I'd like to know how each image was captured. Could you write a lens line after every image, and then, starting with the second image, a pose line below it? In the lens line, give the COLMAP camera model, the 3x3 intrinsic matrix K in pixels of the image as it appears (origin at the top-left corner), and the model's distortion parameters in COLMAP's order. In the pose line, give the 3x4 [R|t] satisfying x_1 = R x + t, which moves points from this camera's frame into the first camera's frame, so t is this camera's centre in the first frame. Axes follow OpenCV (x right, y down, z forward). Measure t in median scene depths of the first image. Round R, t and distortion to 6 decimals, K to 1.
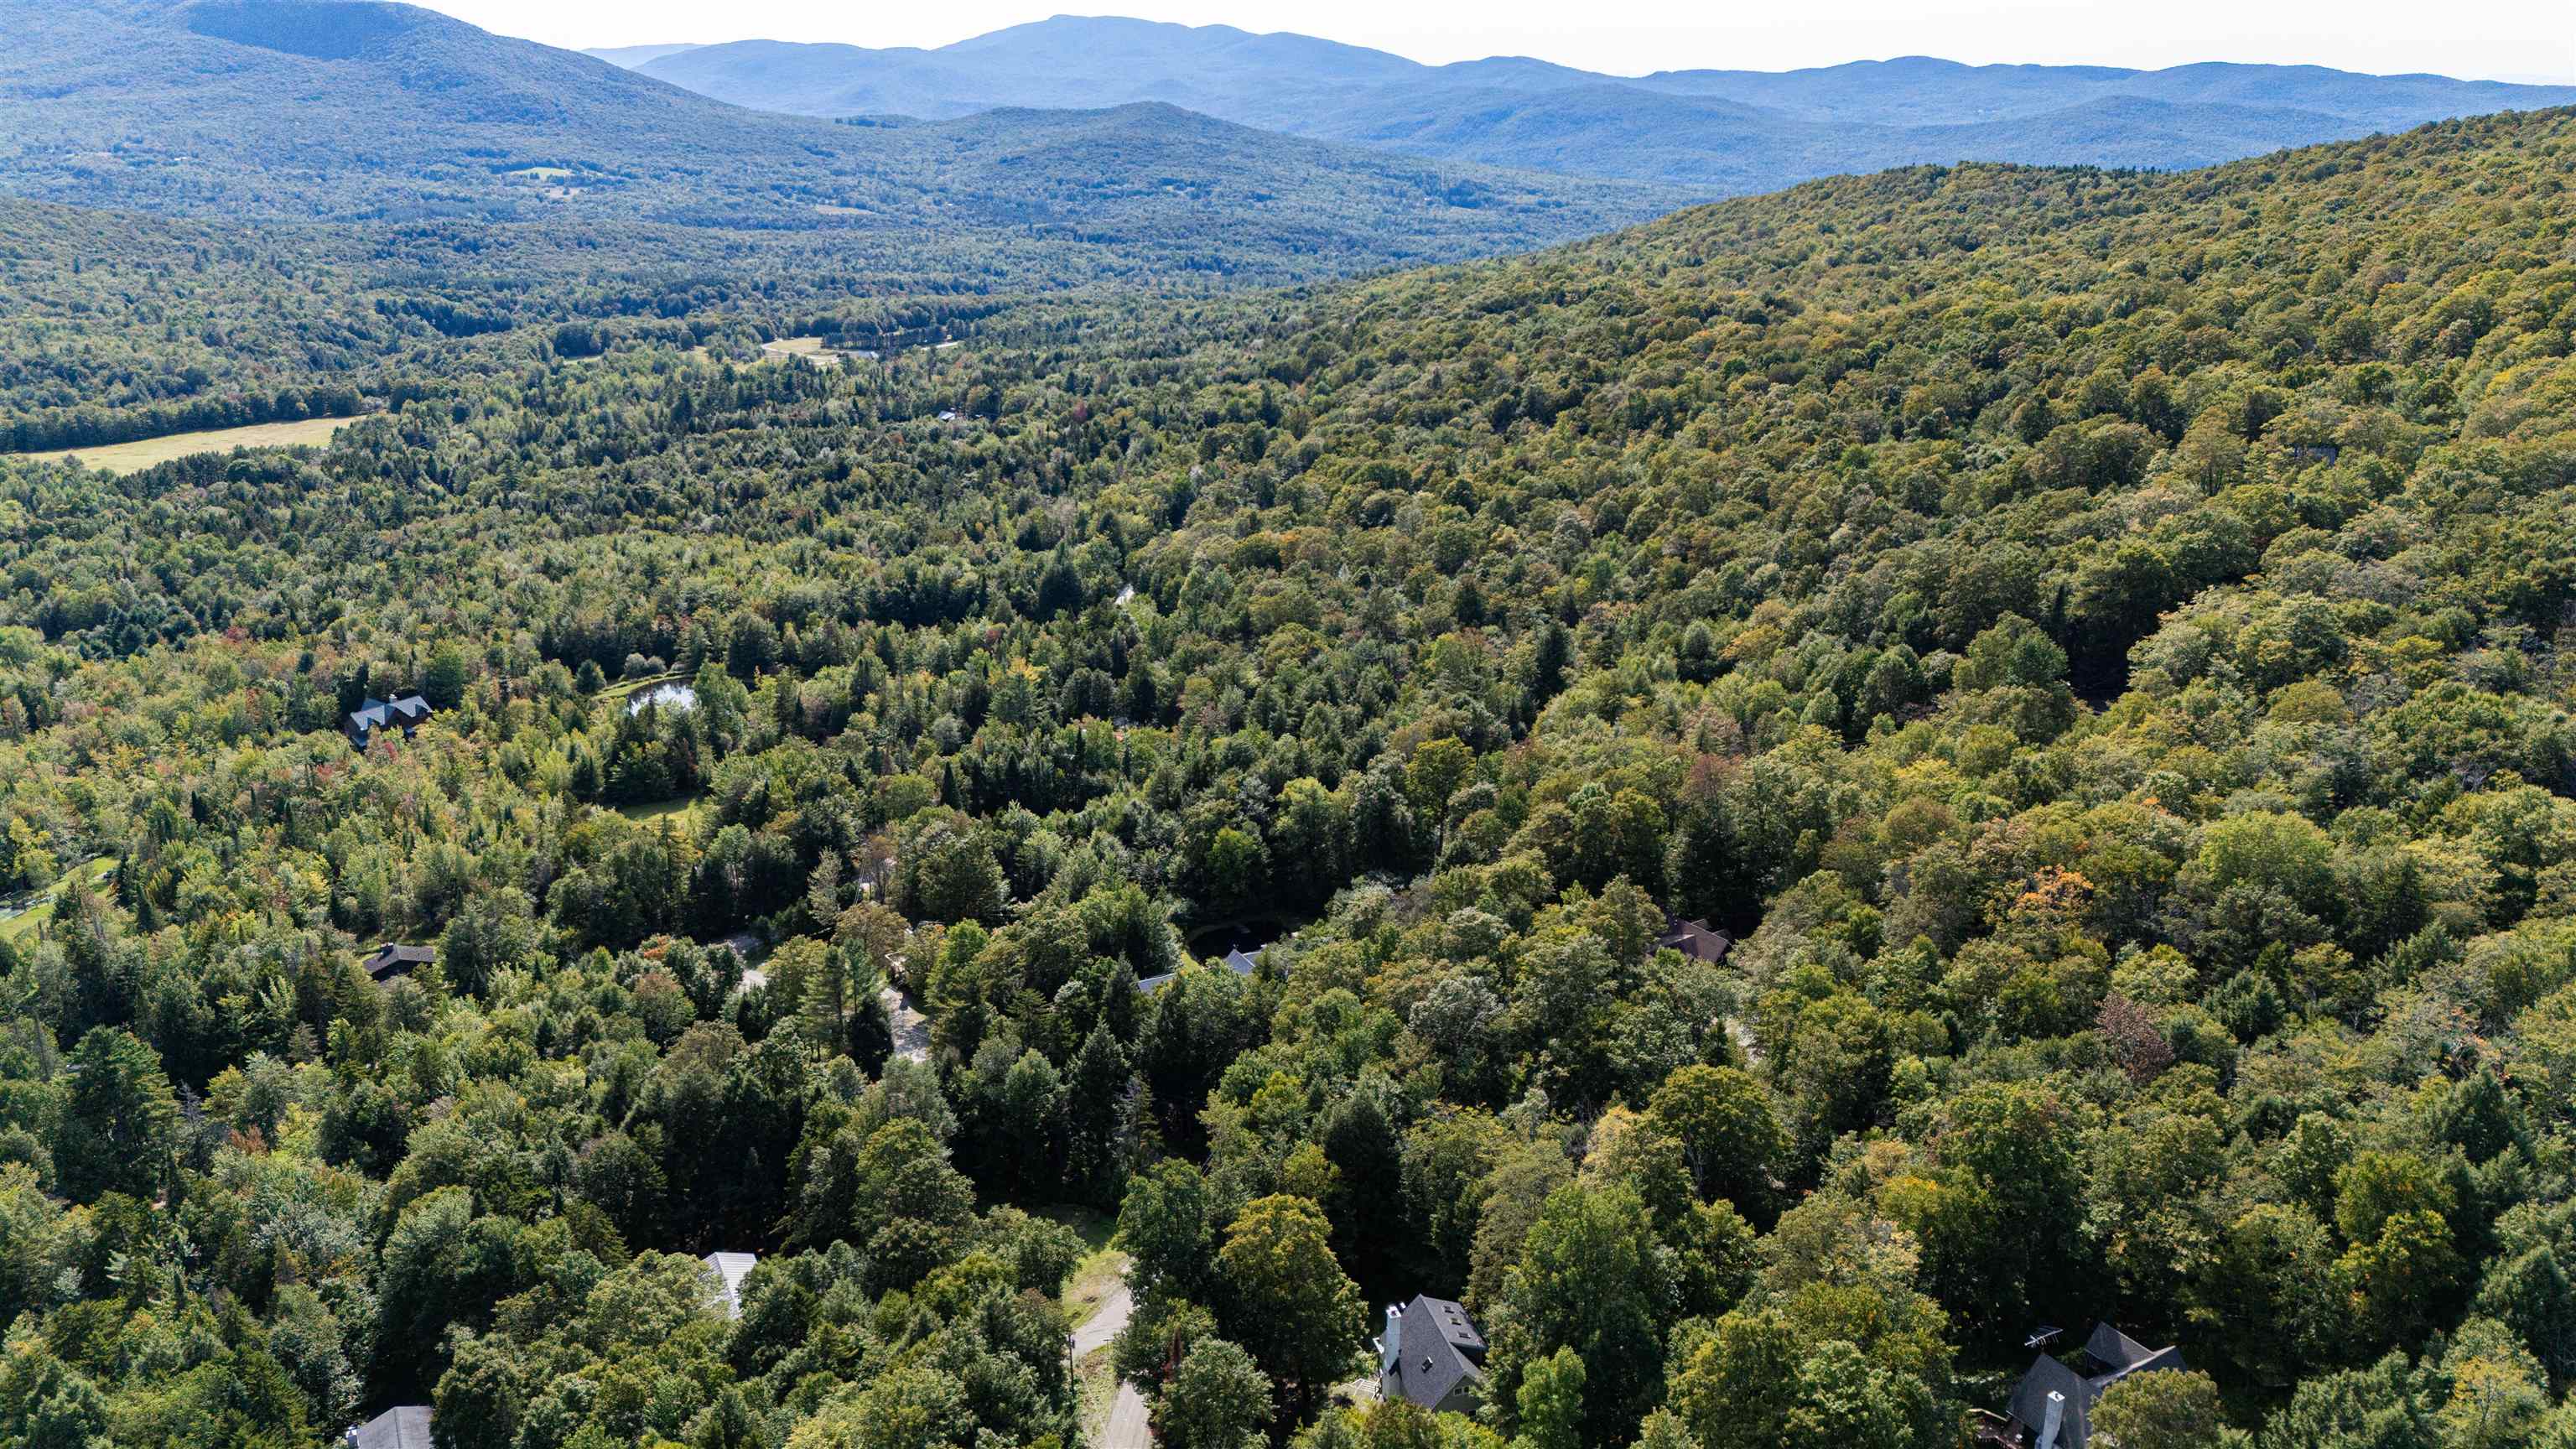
lens RADIAL K [[1868.9, 0, 1292.0], [0, 1868.9, 729.2], [0, 0, 1]] dist [0.076956, -0.067535]
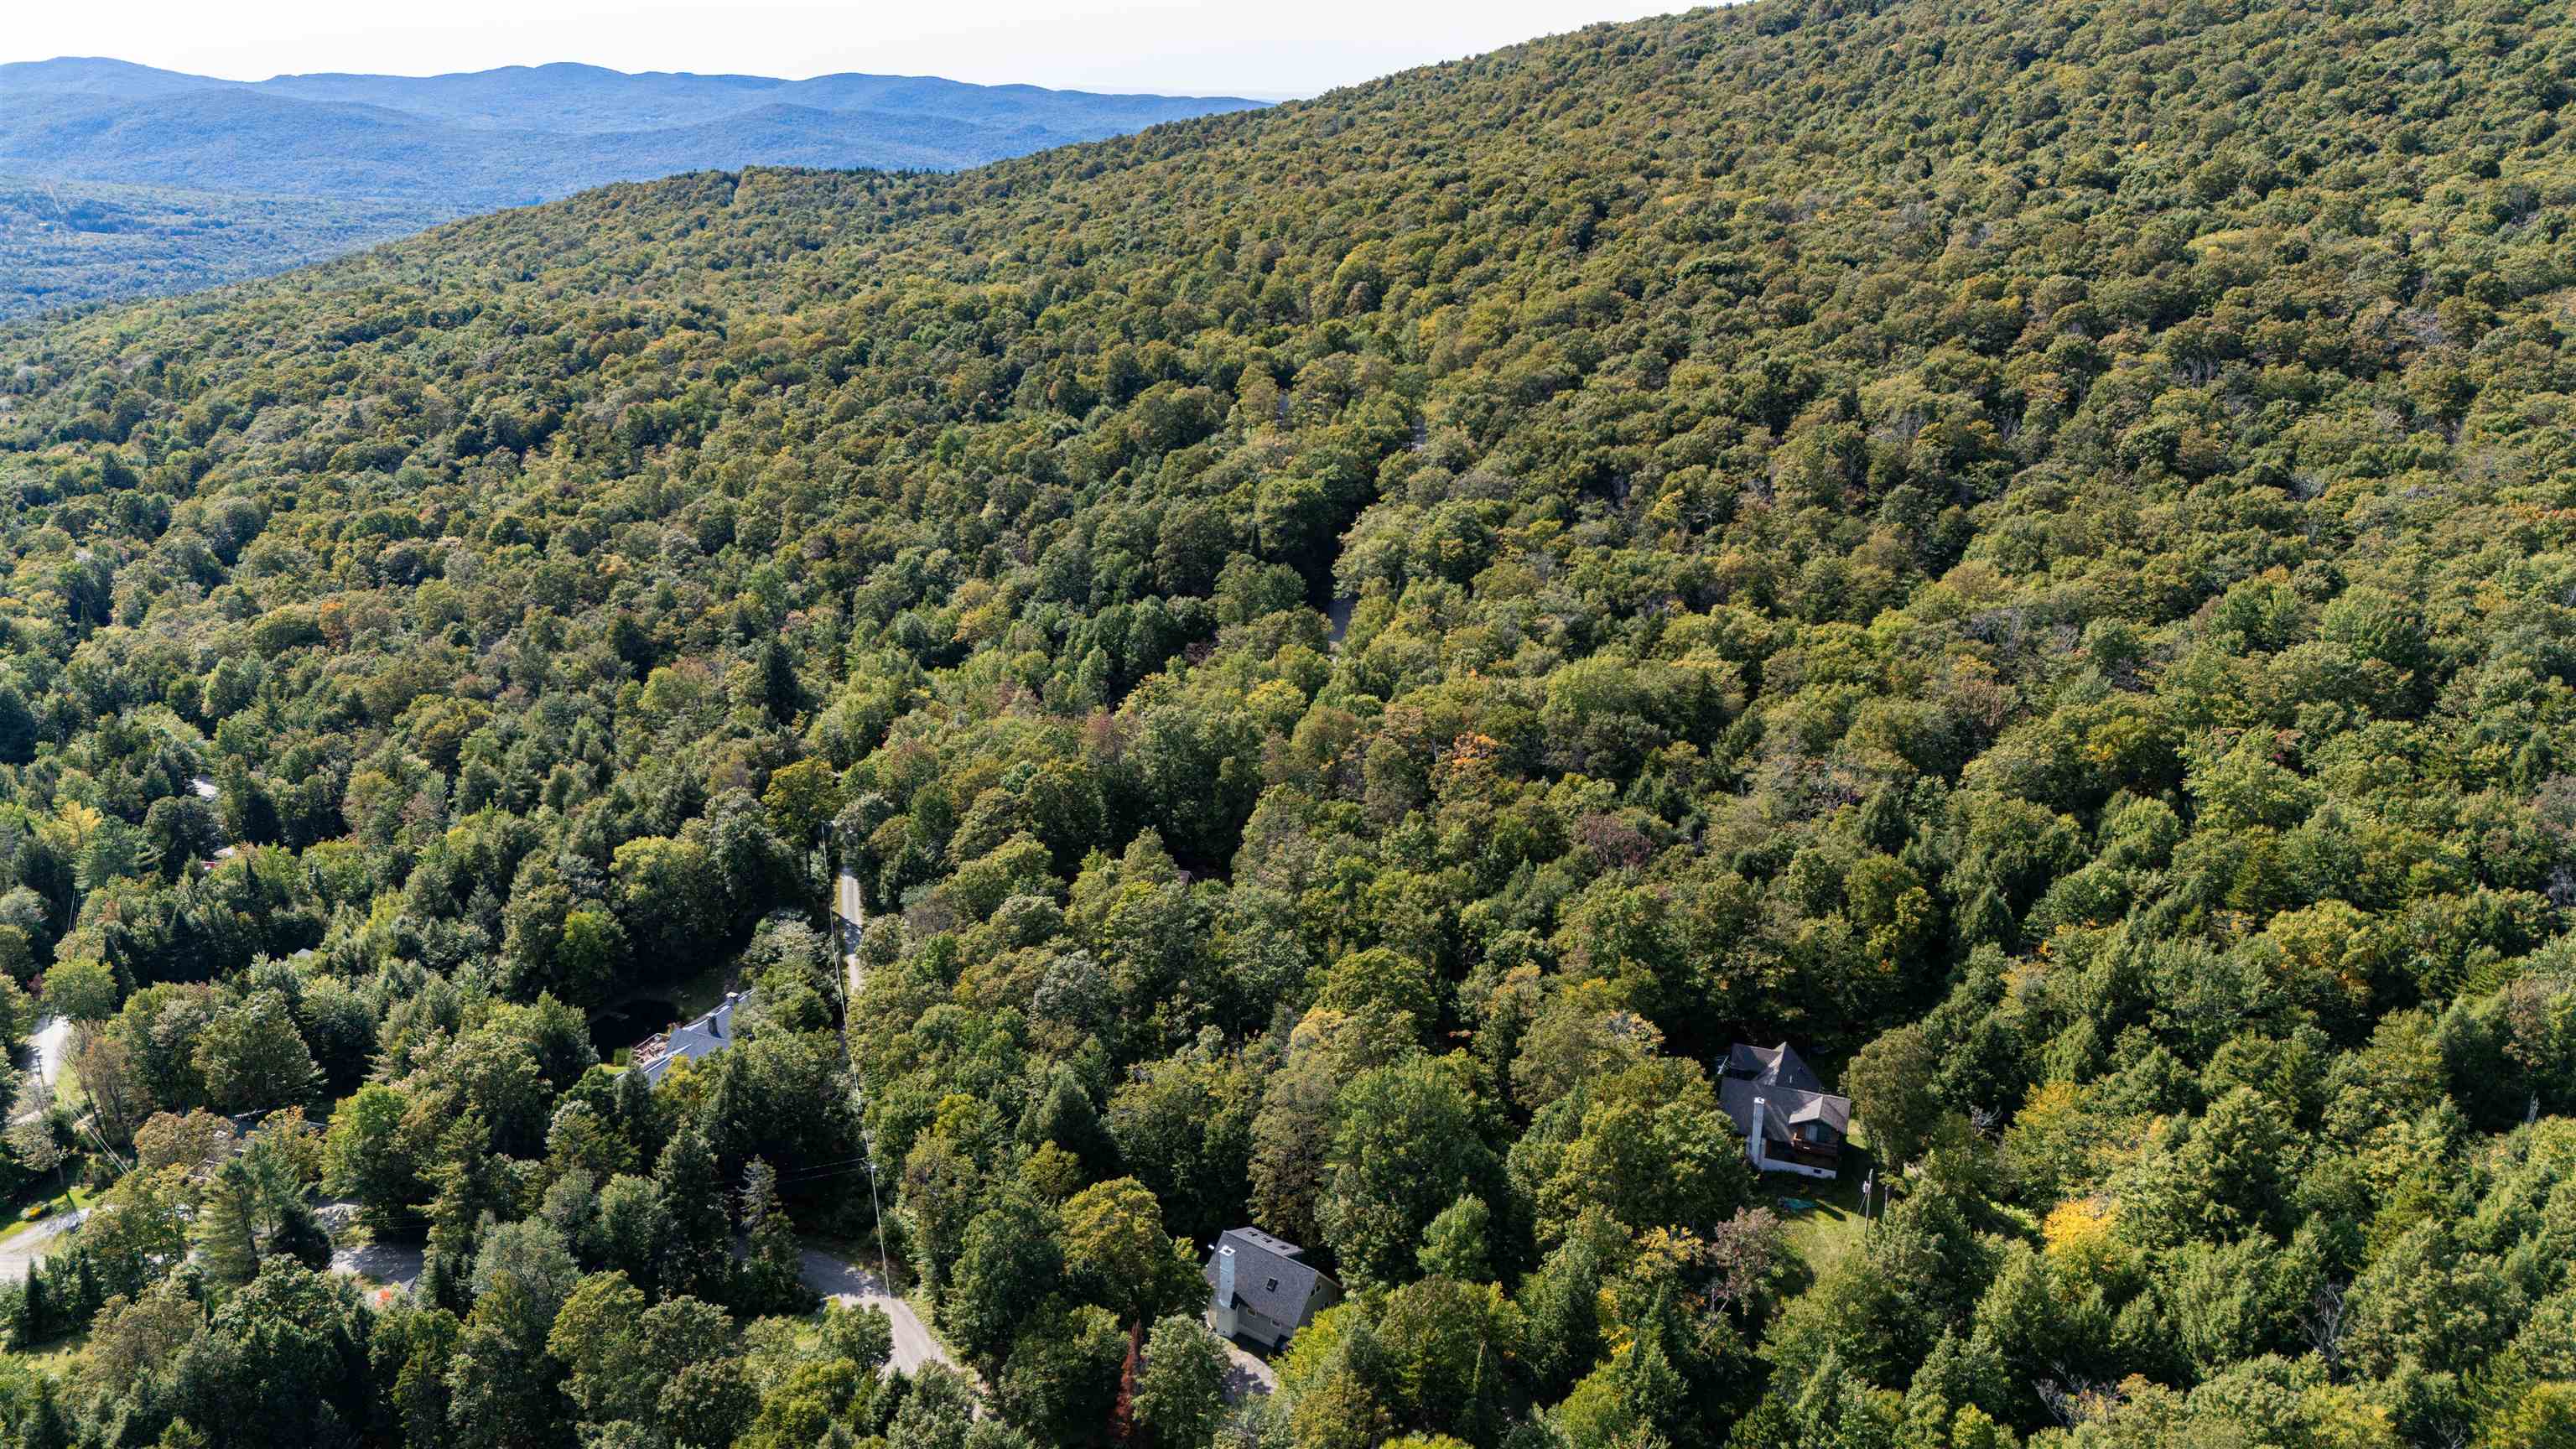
lens RADIAL K [[1868.9, 0, 1287.4], [0, 1868.9, 738.5], [0, 0, 1]] dist [0.076956, -0.067535]
pose [[0.802111, -0.202400, 0.561830, -0.221932], [0.201913, 0.977322, 0.063816, -0.015174], [-0.562005, 0.062253, 0.824788, 0.046597]]
